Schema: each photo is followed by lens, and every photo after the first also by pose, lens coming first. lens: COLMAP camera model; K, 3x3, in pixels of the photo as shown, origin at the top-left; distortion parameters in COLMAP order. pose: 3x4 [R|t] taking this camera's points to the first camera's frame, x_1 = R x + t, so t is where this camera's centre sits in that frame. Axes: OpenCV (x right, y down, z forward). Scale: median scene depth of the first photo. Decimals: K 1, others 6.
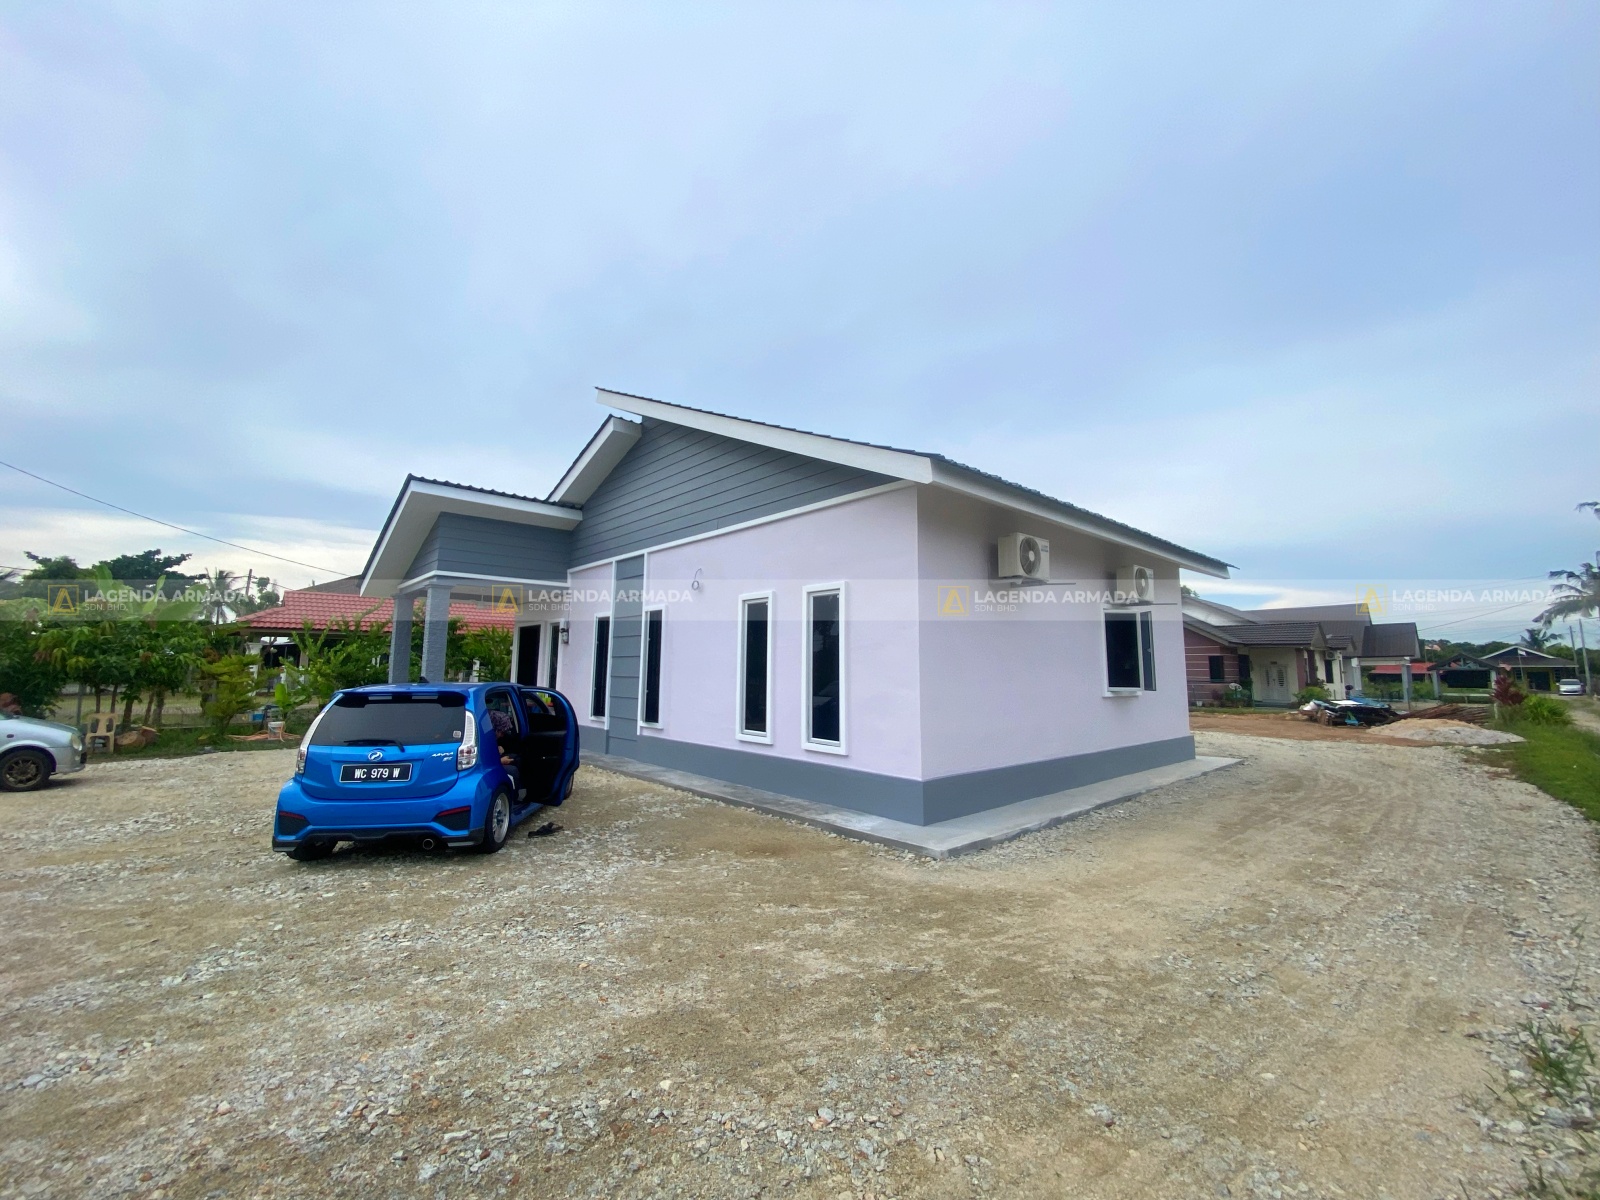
lens RADIAL K [[655.0, 0, 798.3], [0, 655.0, 591.1], [0, 0, 1]] dist [0.012966, -0.016110]
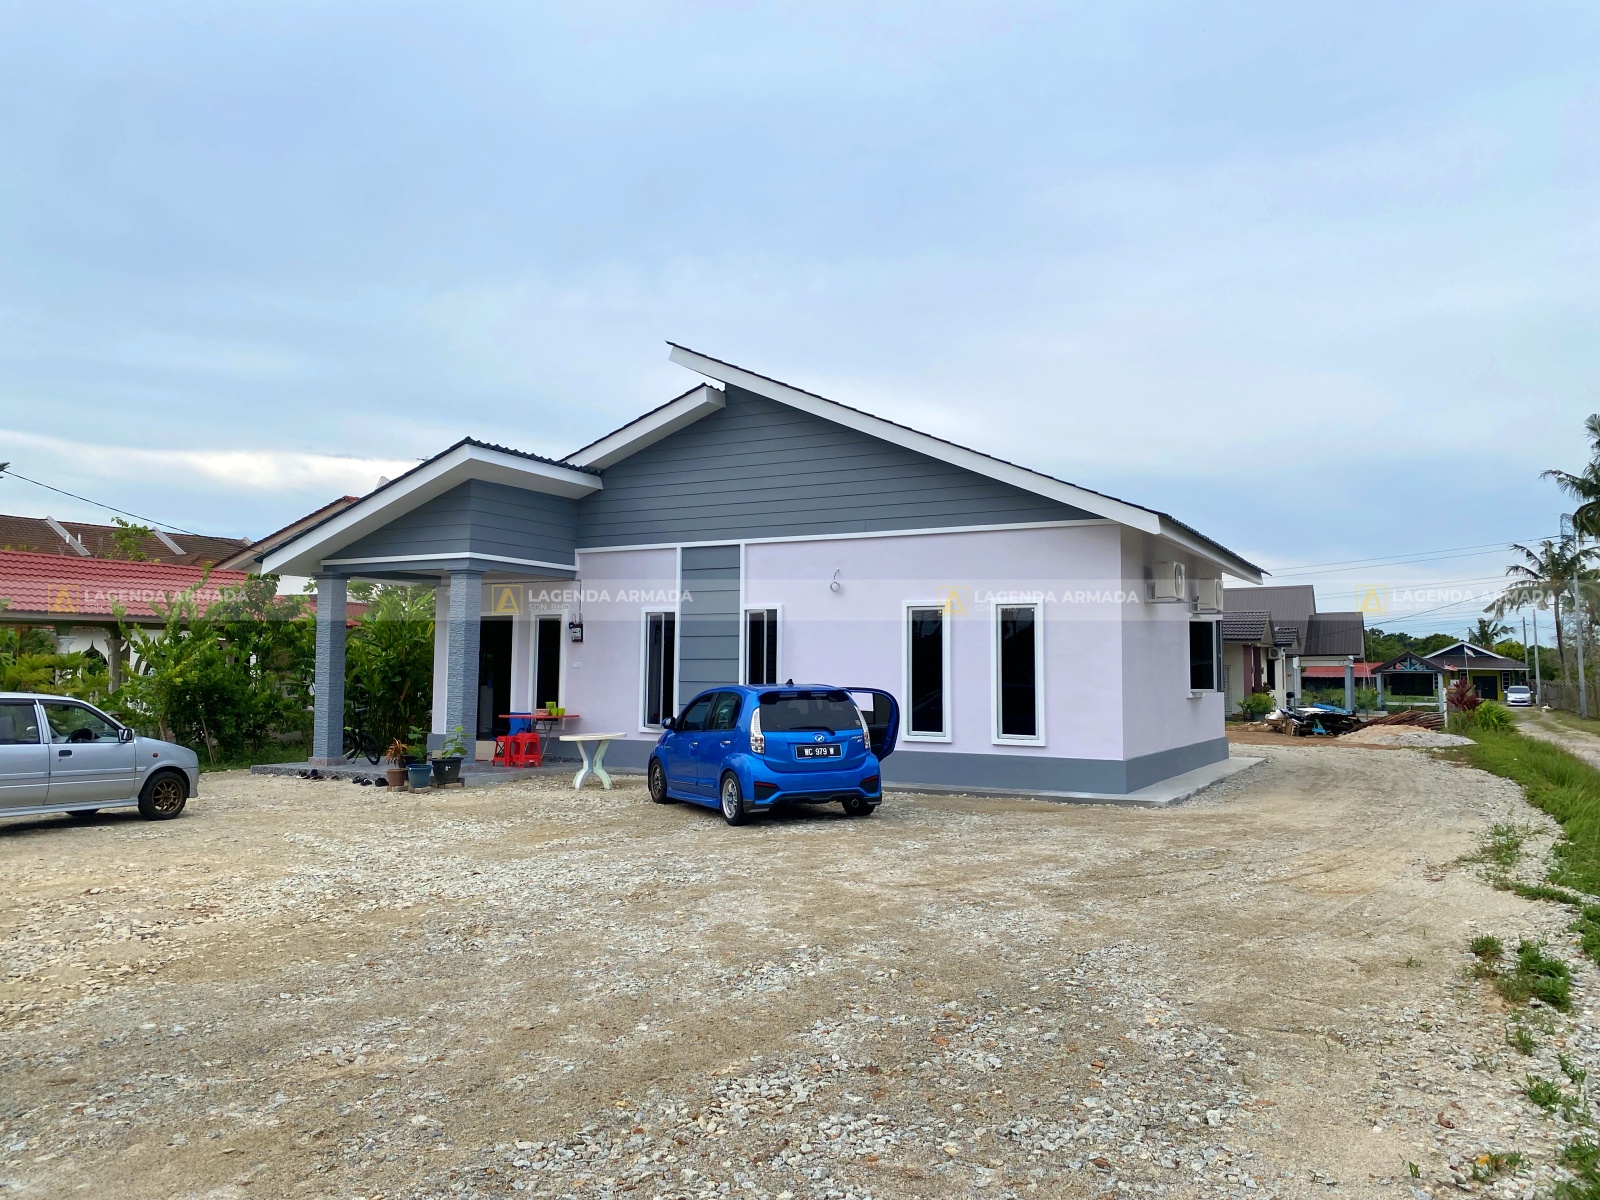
lens RADIAL K [[1207.3, 0, 796.2], [0, 1207.3, 611.8], [0, 0, 1]] dist [0.039324, -0.043521]
pose [[0.944308, 0.016781, 0.328634, -0.527652], [-0.040024, 0.997141, 0.064091, -0.055463], [-0.326619, -0.073675, 0.942280, -0.442659]]
